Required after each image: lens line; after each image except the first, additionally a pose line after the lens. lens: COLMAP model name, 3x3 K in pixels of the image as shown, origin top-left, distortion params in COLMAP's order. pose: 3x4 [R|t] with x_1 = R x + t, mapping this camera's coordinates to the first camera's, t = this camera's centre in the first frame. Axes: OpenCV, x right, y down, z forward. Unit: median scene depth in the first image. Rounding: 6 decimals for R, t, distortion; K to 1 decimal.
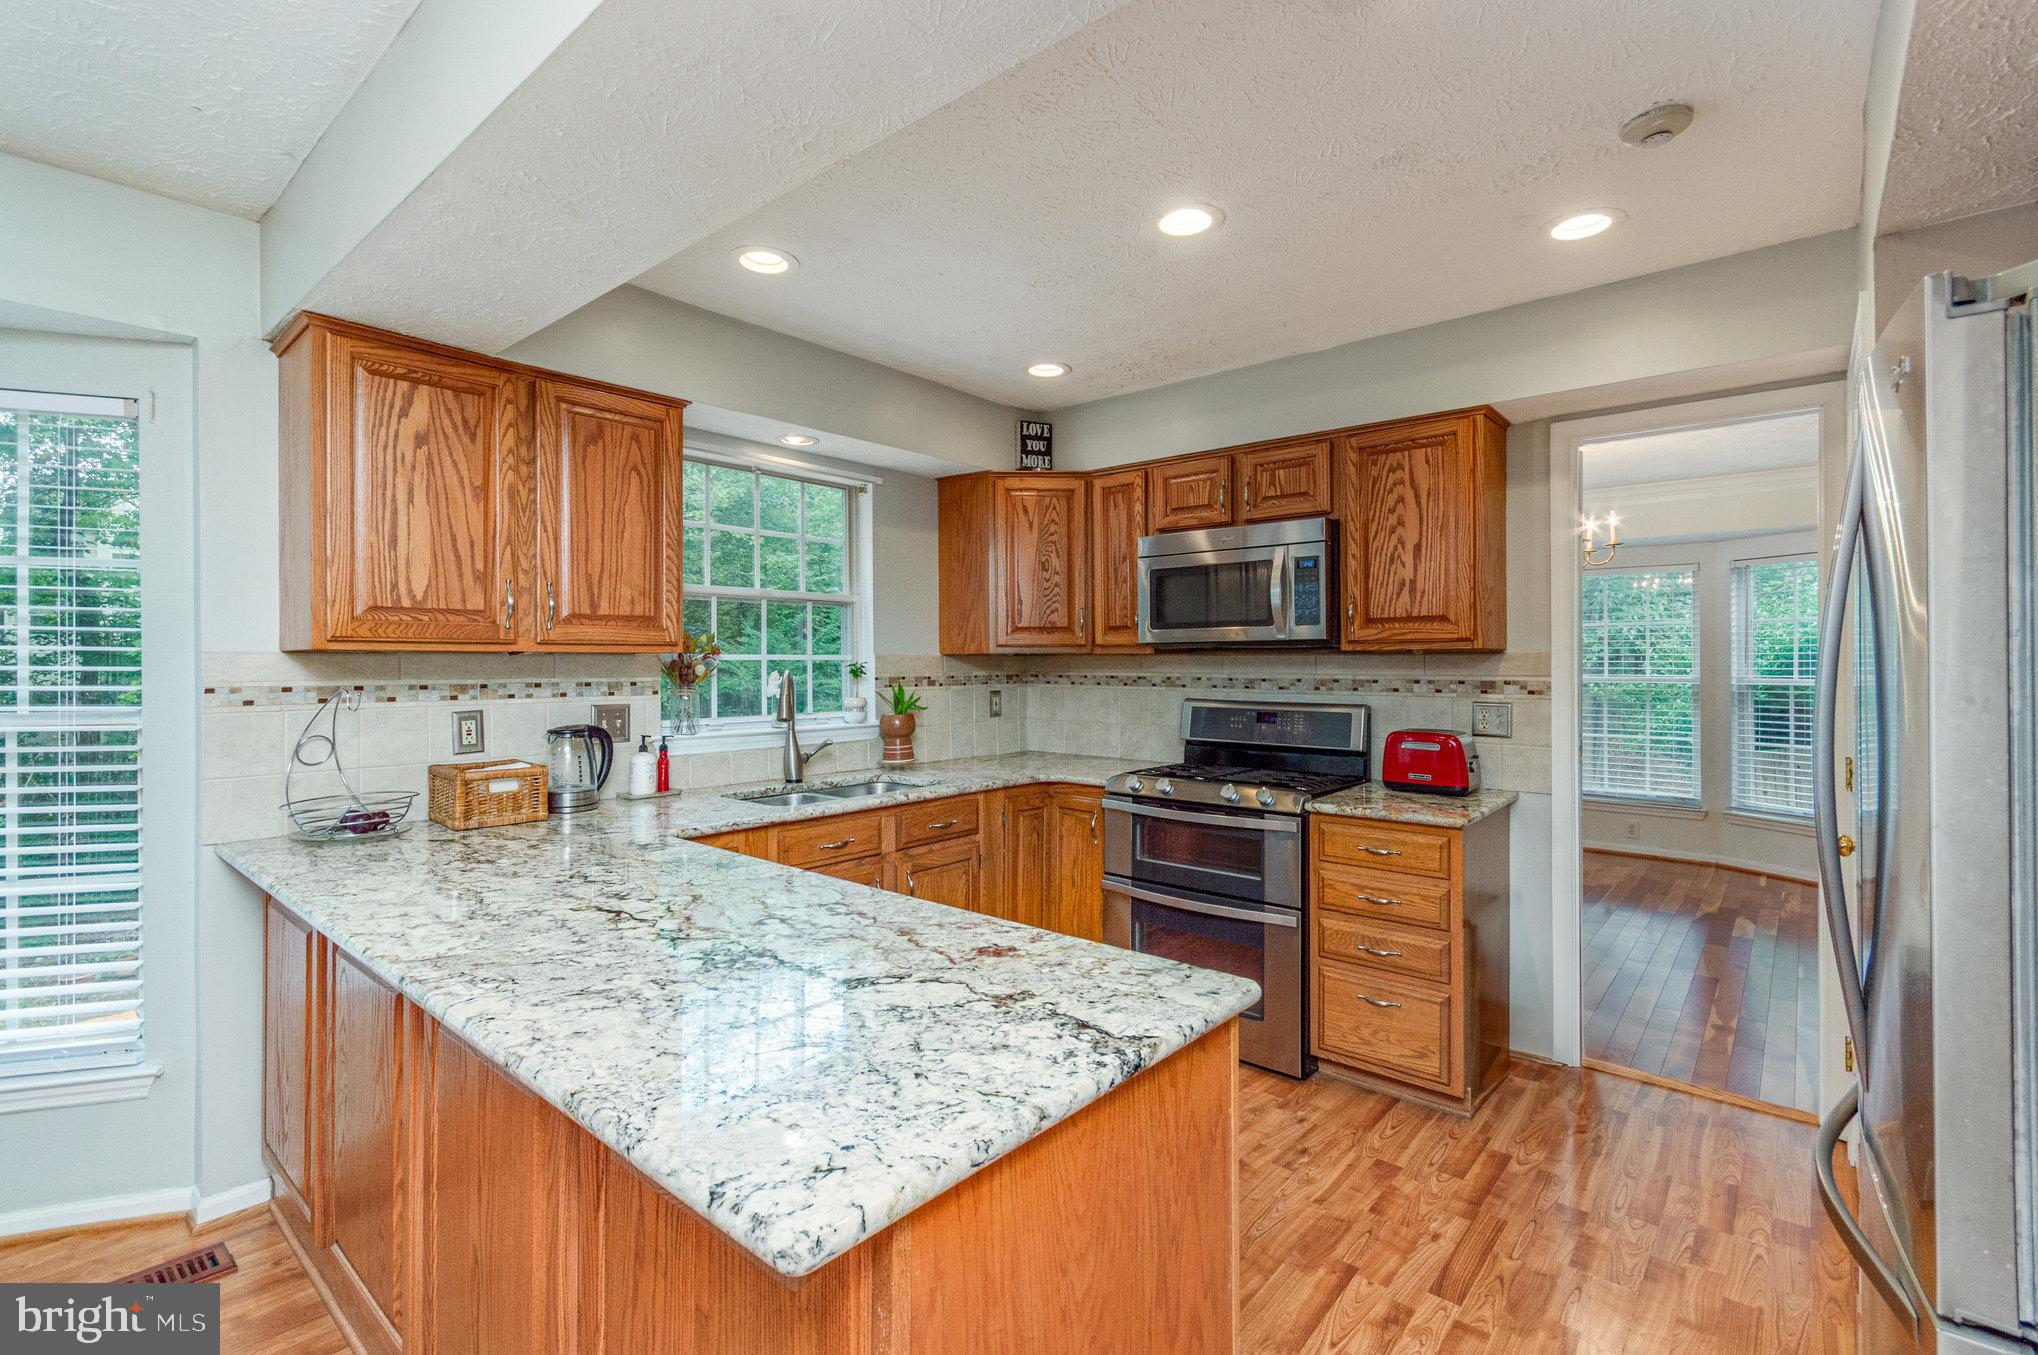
lens RADIAL K [[907.5, 0, 1019.7], [0, 907.5, 664.7], [0, 0, 1]] dist [0.000251, 0.000198]
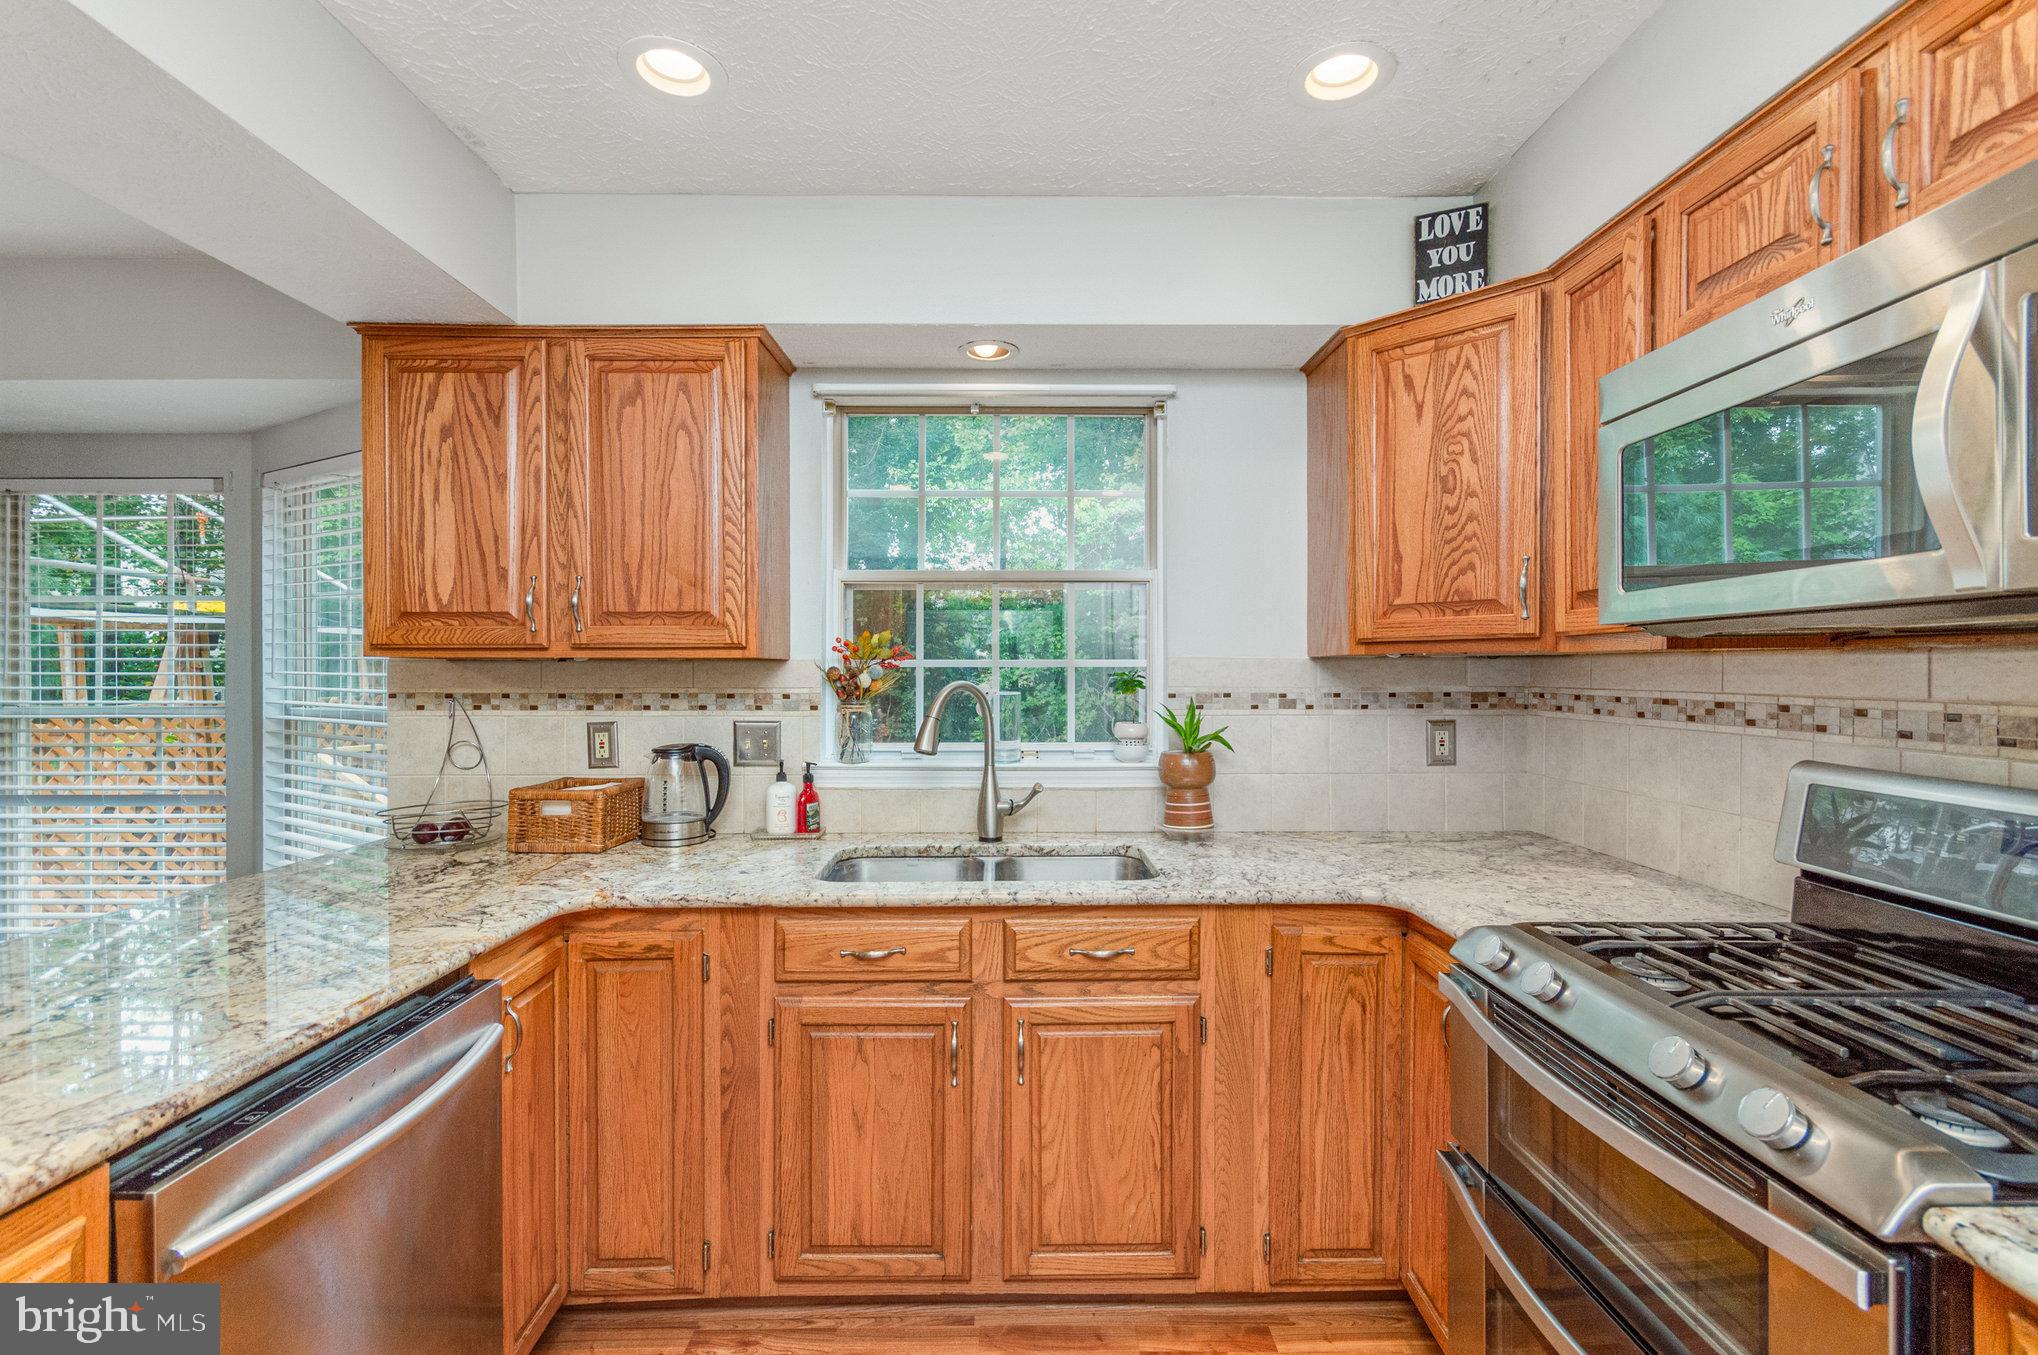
lens RADIAL K [[907.5, 0, 1014.3], [0, 907.5, 684.0], [0, 0, 1]] dist [0.000251, 0.000198]
pose [[0.661705, 0.011115, -0.749682, 0.368879], [-0.002436, 0.999917, 0.012674, -0.001201], [0.749760, -0.006560, 0.661677, 0.696997]]
